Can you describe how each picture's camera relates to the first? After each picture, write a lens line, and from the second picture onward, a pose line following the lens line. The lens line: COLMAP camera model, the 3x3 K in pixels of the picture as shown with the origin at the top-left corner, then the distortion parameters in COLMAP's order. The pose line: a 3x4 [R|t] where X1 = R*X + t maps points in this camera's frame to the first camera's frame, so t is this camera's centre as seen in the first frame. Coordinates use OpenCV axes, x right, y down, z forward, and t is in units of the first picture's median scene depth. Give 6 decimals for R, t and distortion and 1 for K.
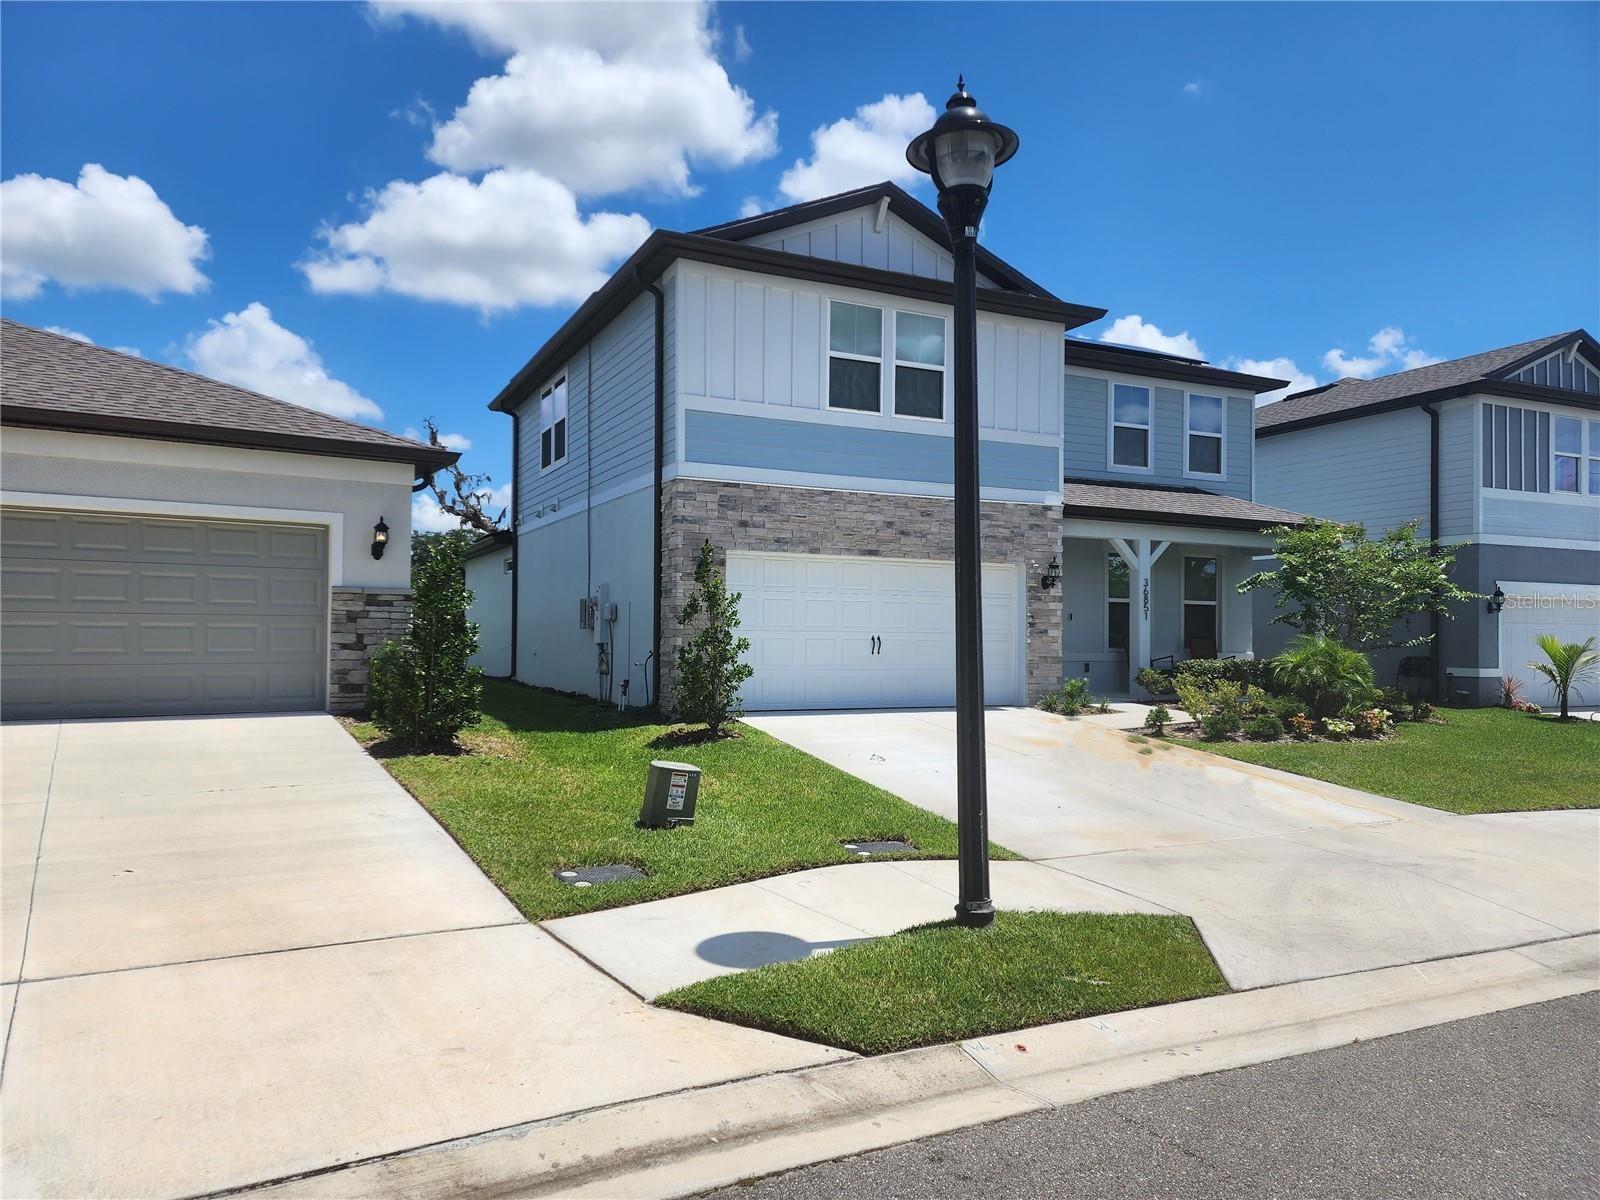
lens RADIAL K [[1064.0, 0, 800.0], [0, 1064.0, 600.0], [0, 0, 1]] dist [0.123656, -0.145402]
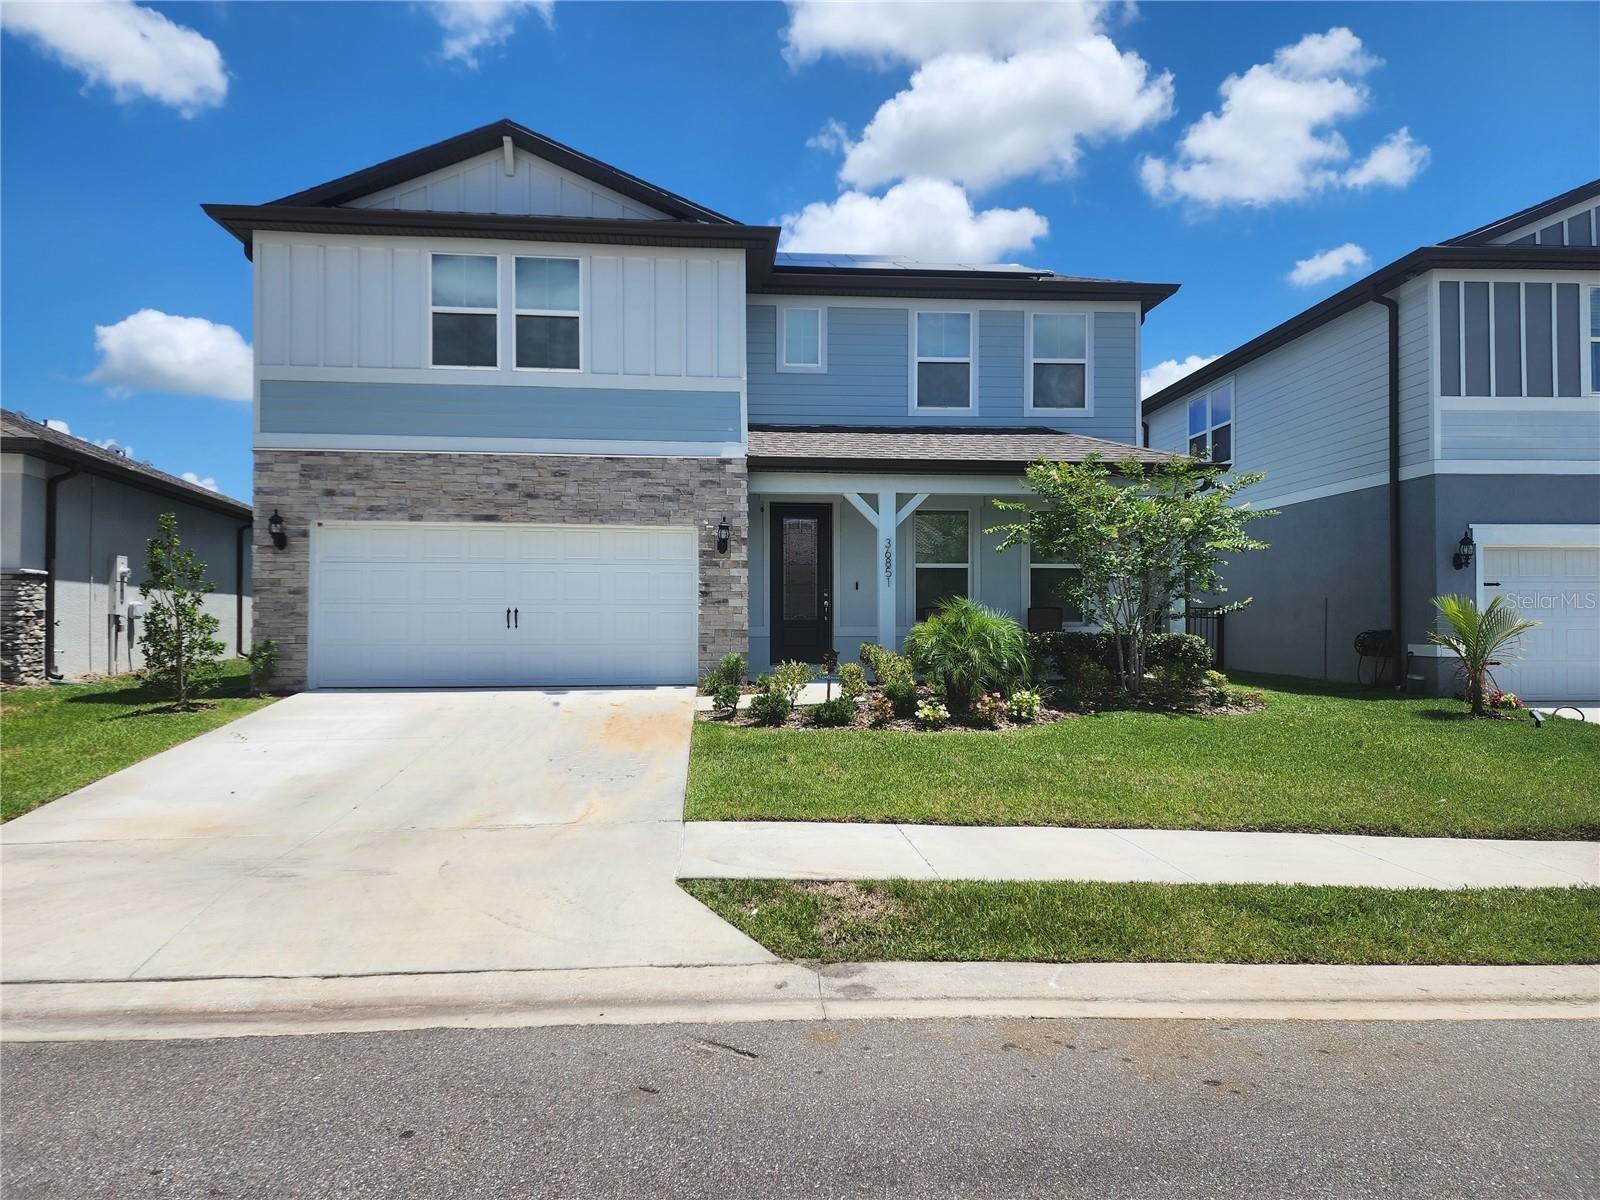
lens RADIAL K [[1064.0, 0, 800.0], [0, 1064.0, 600.0], [0, 0, 1]] dist [0.123656, -0.145402]
pose [[0.930902, -0.018629, -0.364794, 0.605452], [0.019683, 0.999806, -0.000830, 0.030343], [0.364739, -0.006408, 0.931088, 0.204405]]
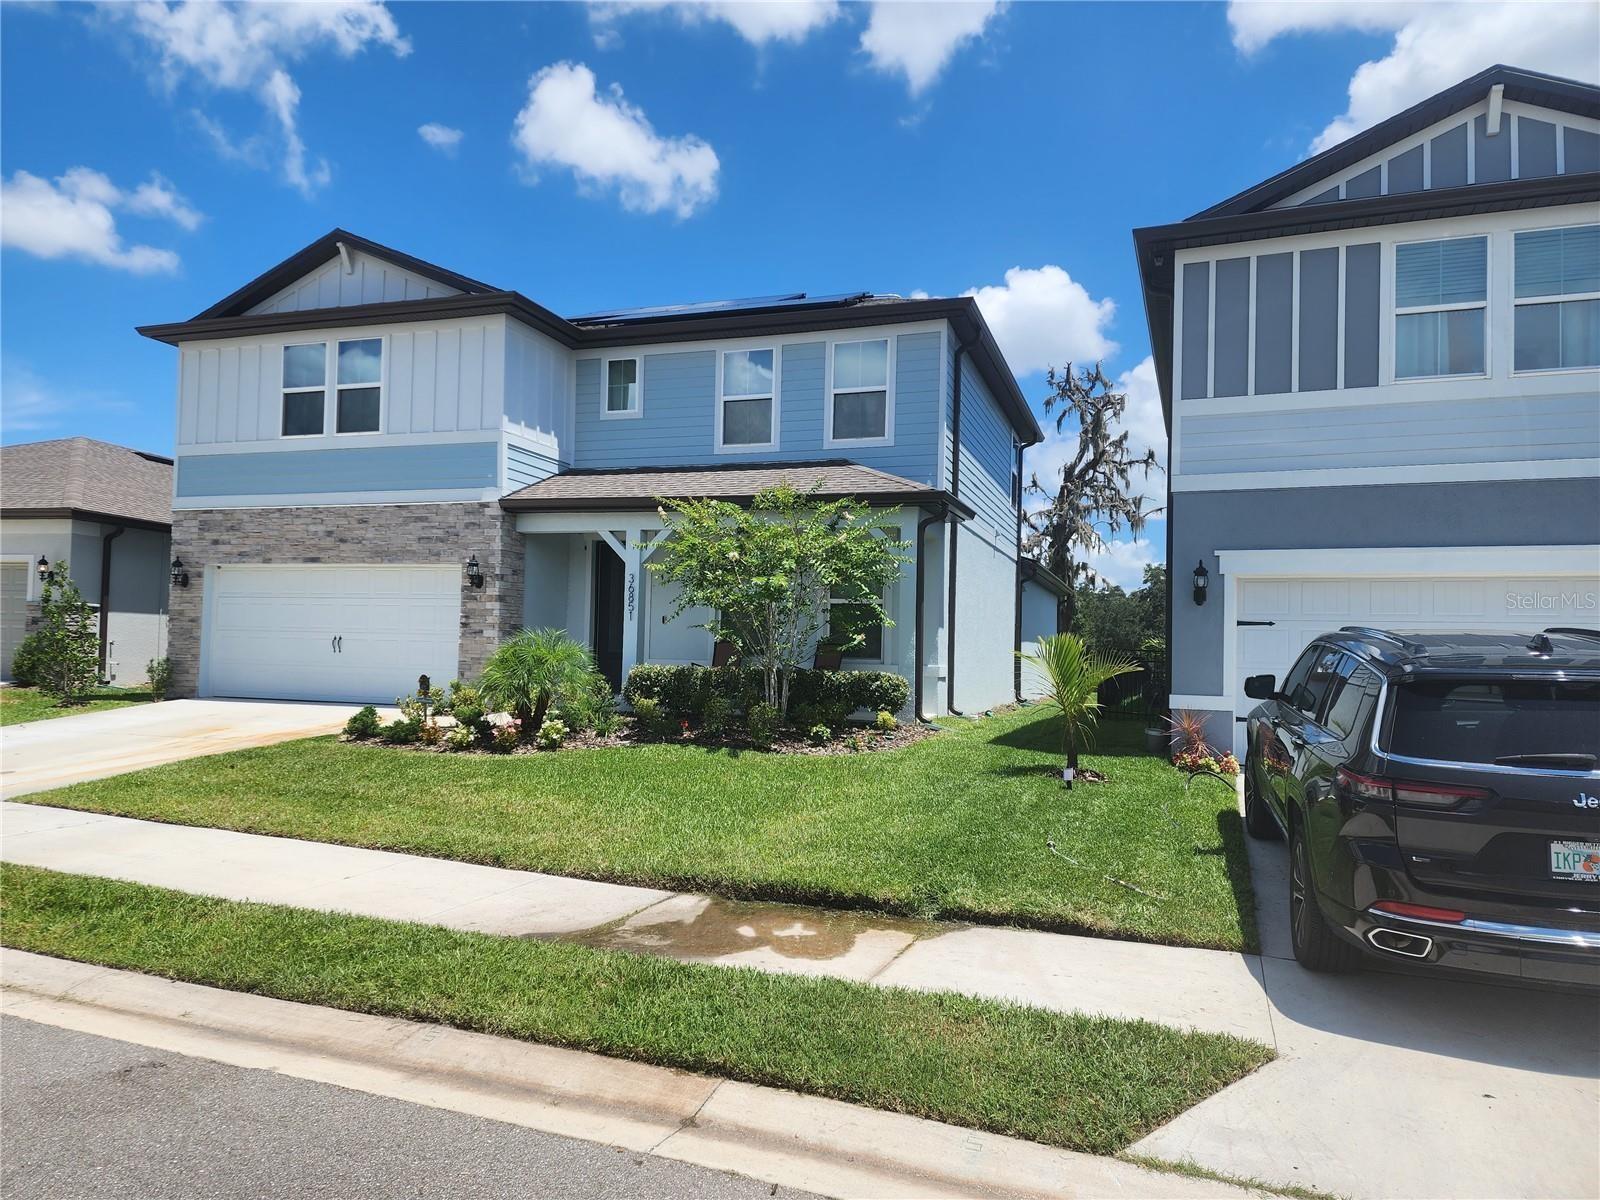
lens RADIAL K [[1045.0, 0, 795.9], [0, 1045.0, 624.1], [0, 0, 1]] dist [0.034178, -0.000860]
pose [[0.707710, -0.017874, -0.706277, 1.098386], [0.001447, 0.999714, -0.023851, 0.045334], [0.706502, 0.015858, 0.707533, 0.528497]]
